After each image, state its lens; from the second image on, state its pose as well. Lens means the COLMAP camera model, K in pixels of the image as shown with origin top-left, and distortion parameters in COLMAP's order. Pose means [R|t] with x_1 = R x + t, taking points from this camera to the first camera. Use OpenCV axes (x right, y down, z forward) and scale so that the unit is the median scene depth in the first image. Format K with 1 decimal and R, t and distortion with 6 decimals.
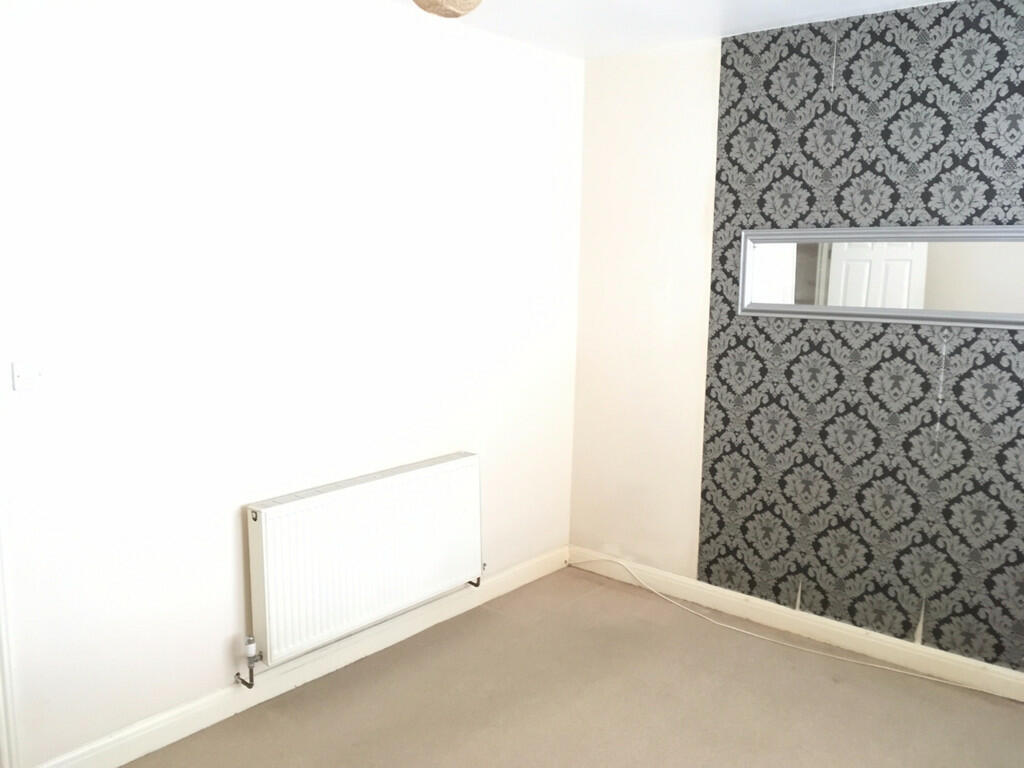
lens RADIAL K [[717.0, 0, 513.1], [0, 717.0, 379.4], [0, 0, 1]] dist [-0.006642, -0.012223]
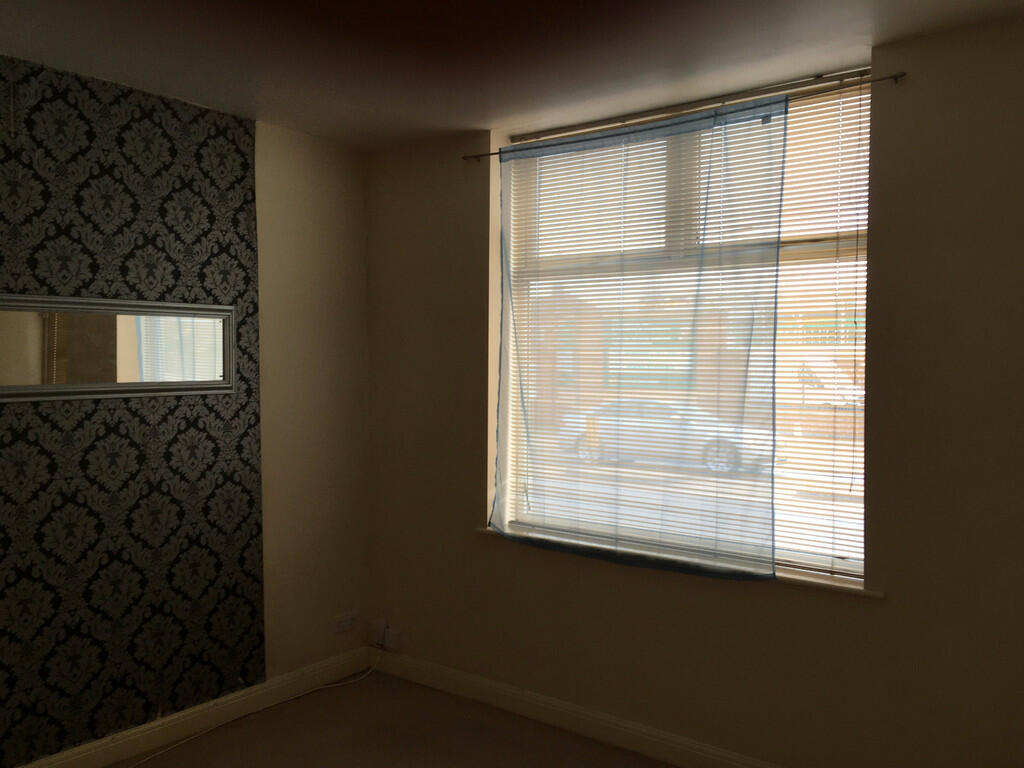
lens RADIAL K [[873.6, 0, 513.0], [0, 873.6, 385.2], [0, 0, 1]] dist [-0.016769, -0.016059]
pose [[0.015069, -0.054427, 0.998404, -0.677241], [0.146182, 0.987909, 0.051648, -0.084818], [-0.989143, 0.145170, 0.022843, 0.482238]]
